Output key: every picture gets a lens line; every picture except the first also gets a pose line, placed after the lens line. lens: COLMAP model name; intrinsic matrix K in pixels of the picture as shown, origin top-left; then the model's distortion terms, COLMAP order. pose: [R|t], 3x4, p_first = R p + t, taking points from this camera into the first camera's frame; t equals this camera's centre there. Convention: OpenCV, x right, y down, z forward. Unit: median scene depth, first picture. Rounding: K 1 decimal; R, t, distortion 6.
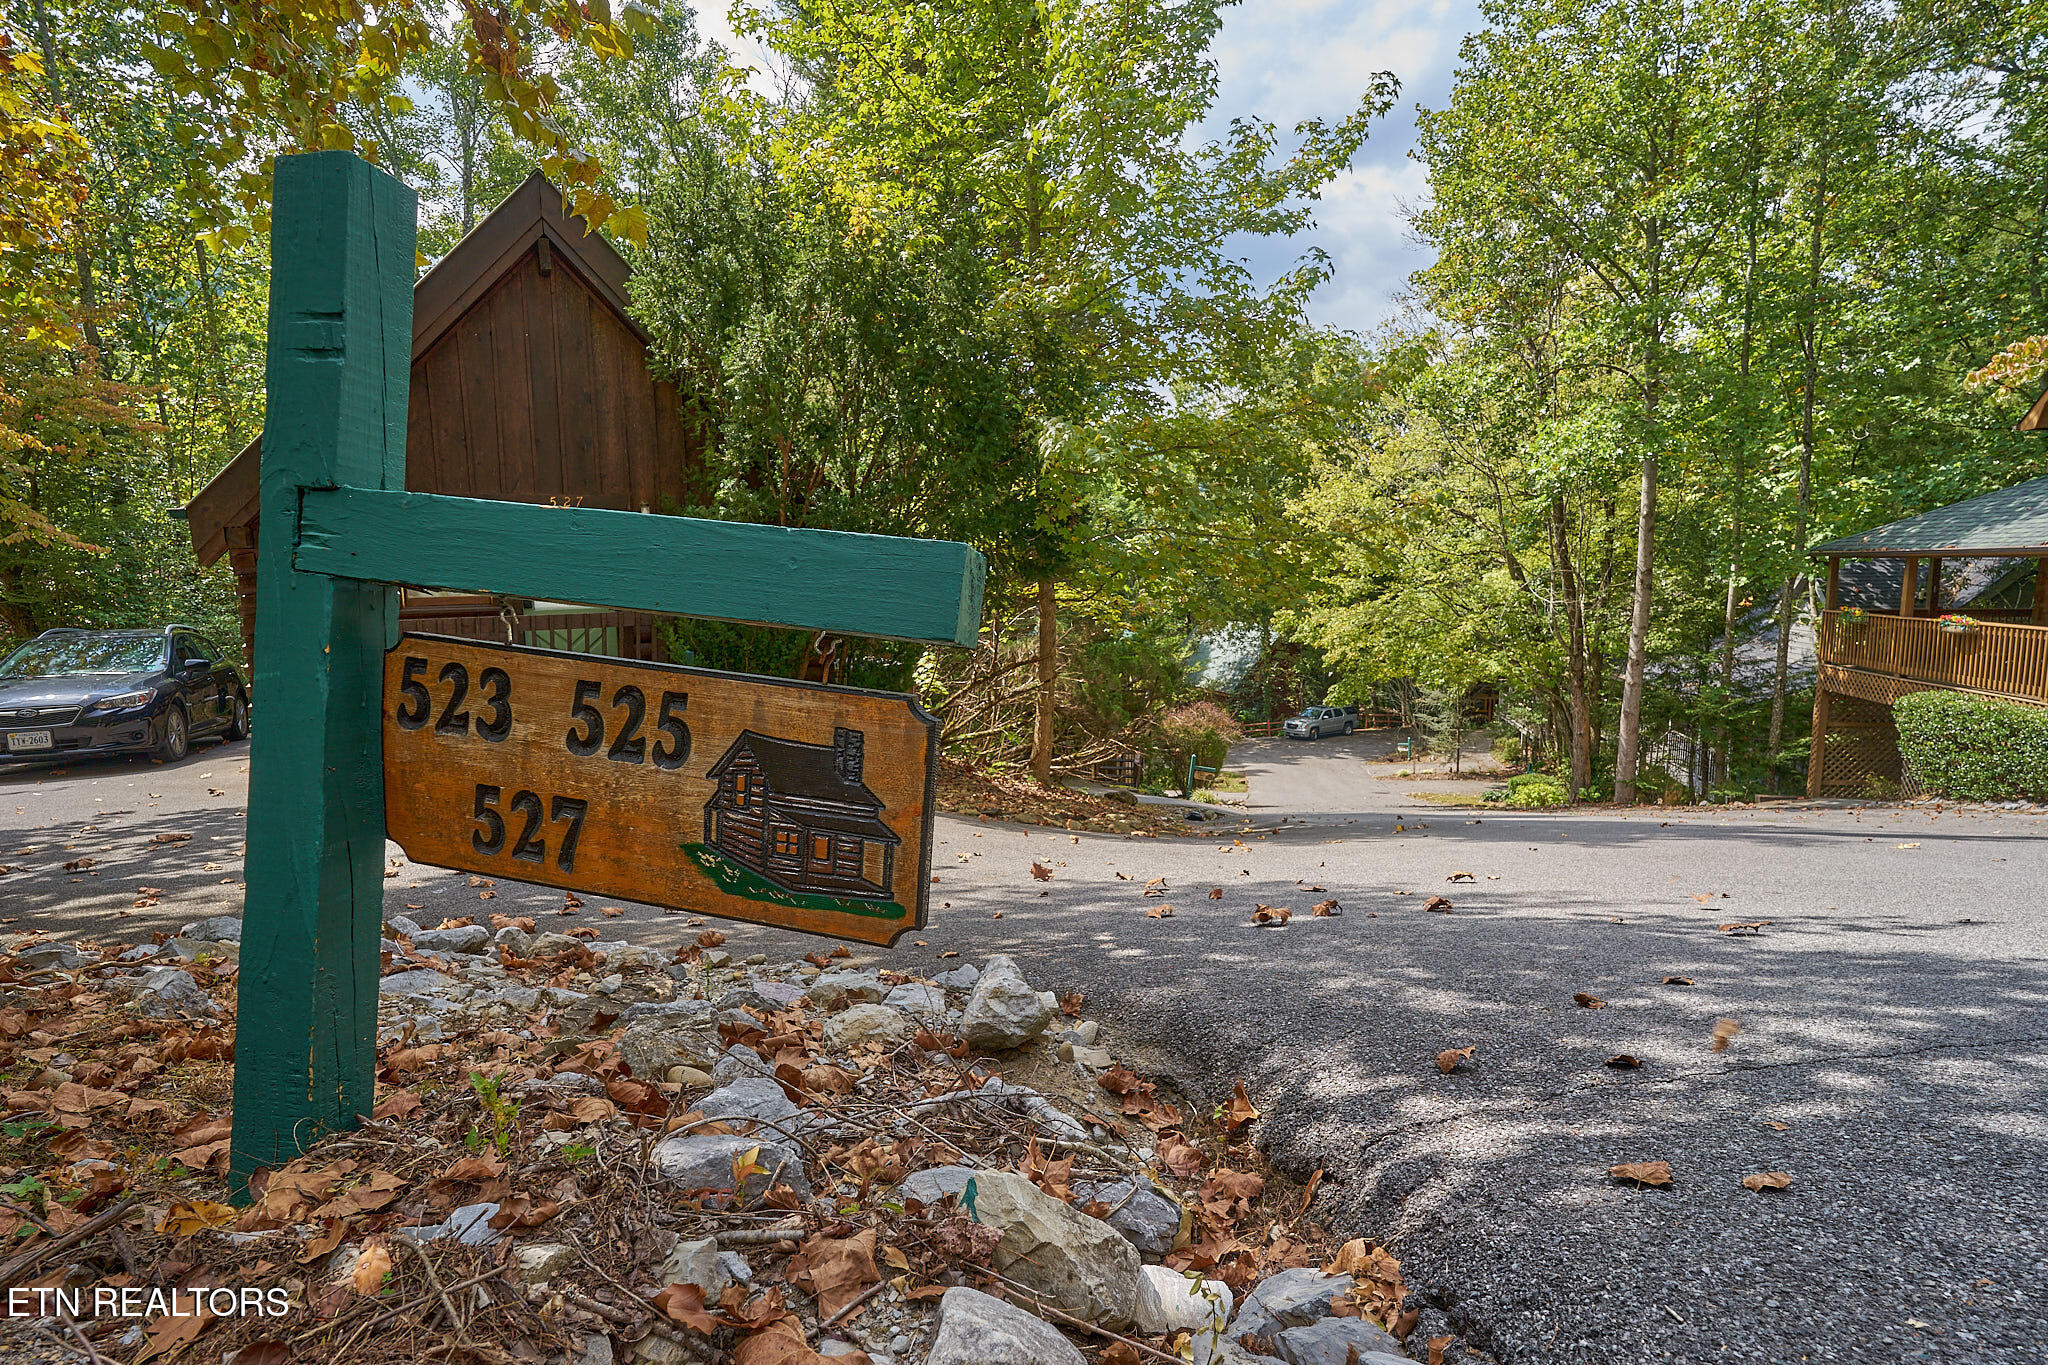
lens RADIAL K [[1067.0, 0, 1027.6], [0, 1067.0, 698.0], [0, 0, 1]] dist [-0.000581, -0.001975]
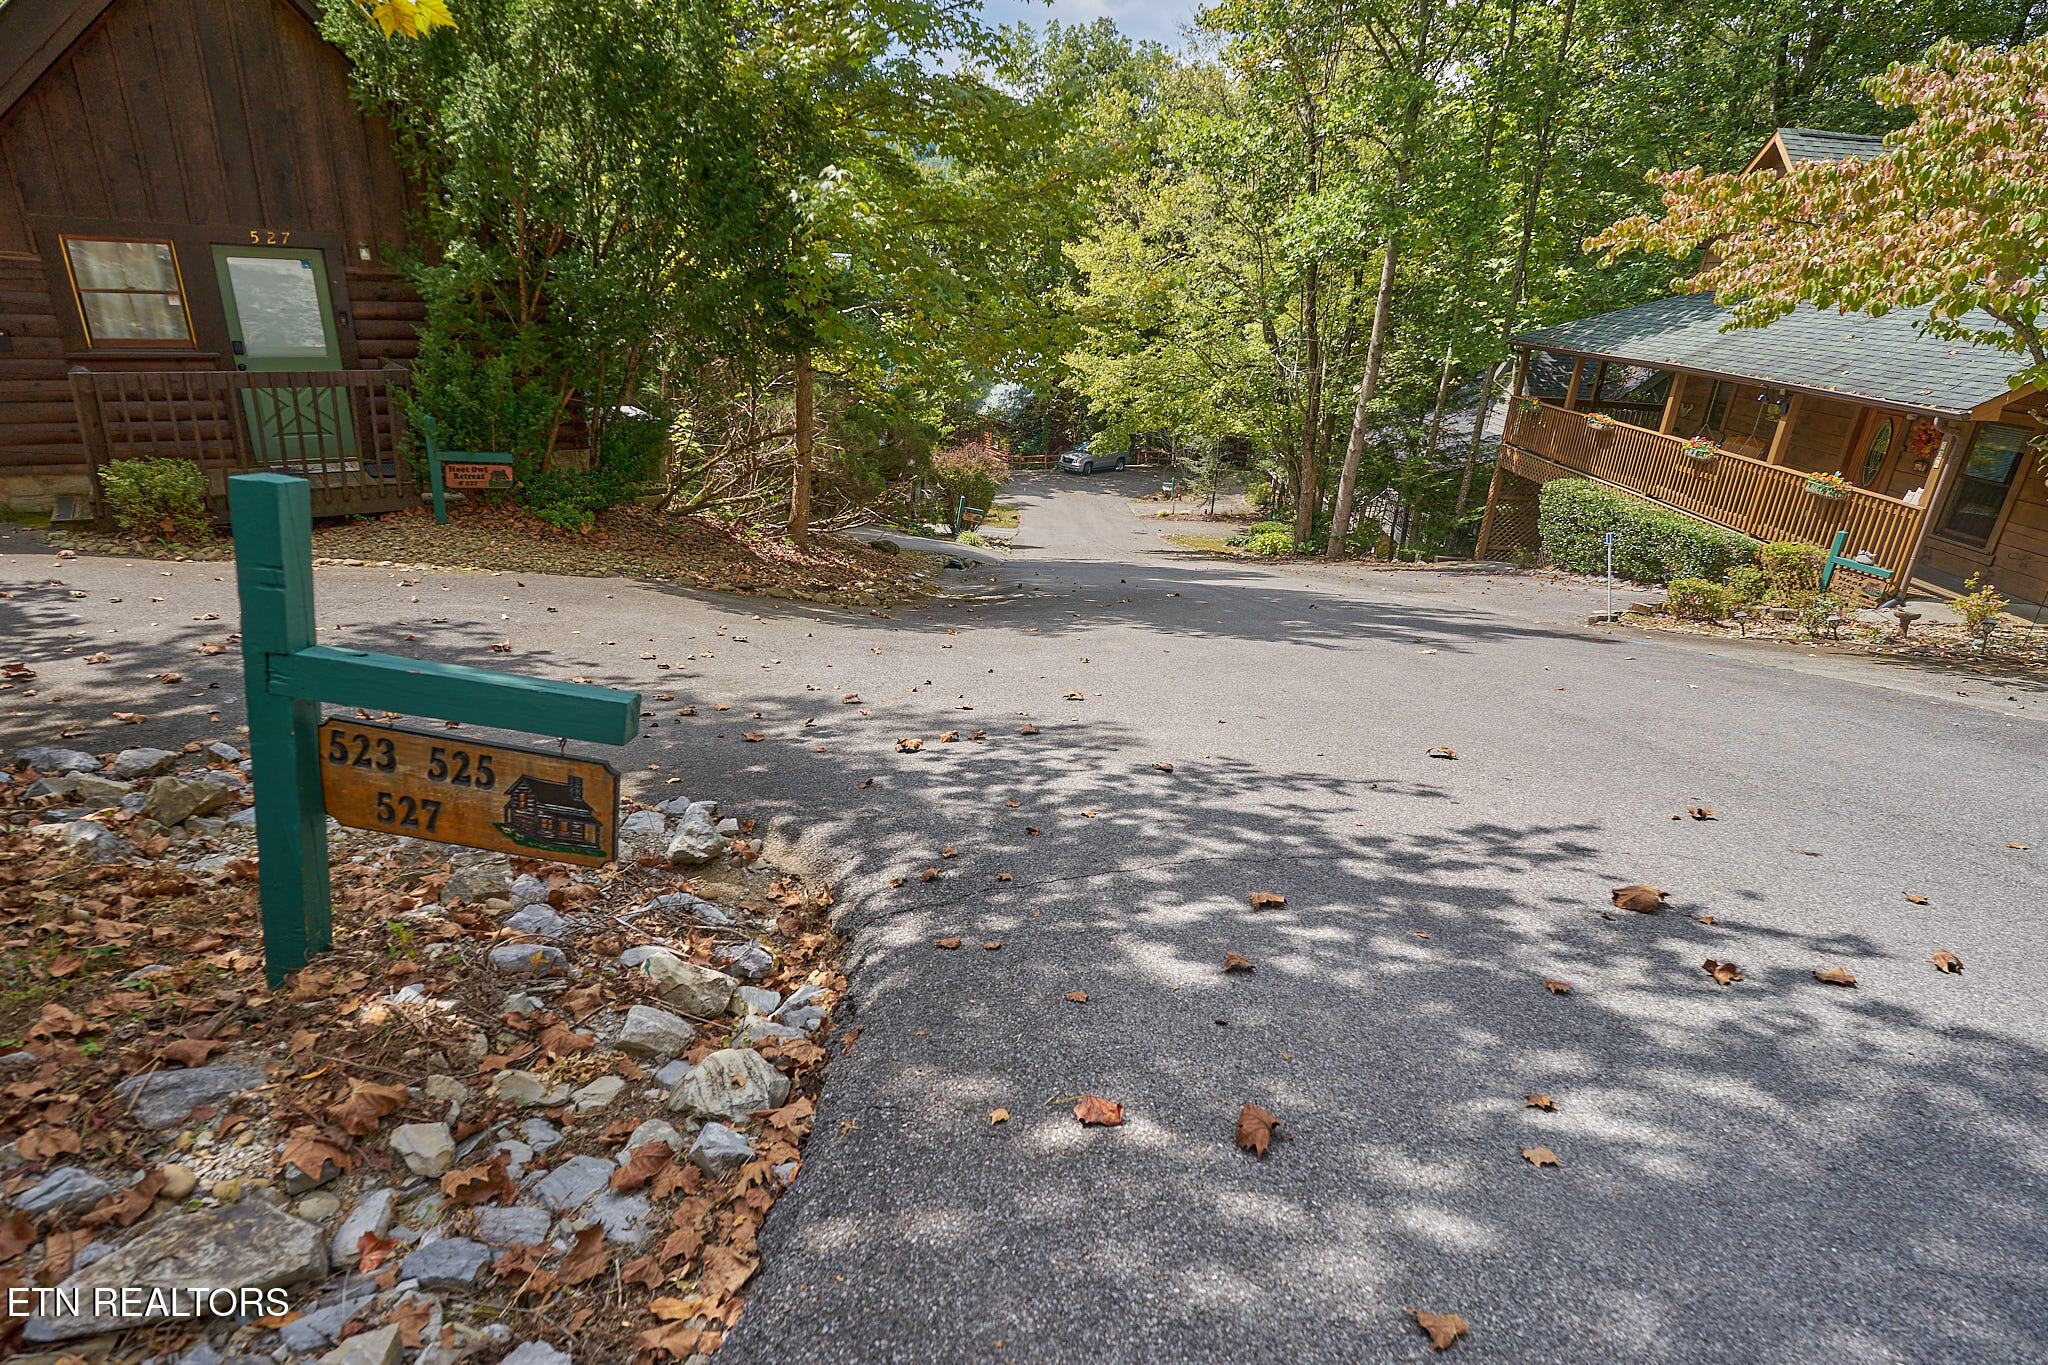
lens RADIAL K [[1067.0, 0, 1027.6], [0, 1067.0, 698.0], [0, 0, 1]] dist [-0.000581, -0.001975]
pose [[0.979841, -0.001723, 0.199769, 0.030364], [-0.050433, 0.965441, 0.255696, -0.073333], [-0.193306, -0.260616, 0.945892, -0.119397]]
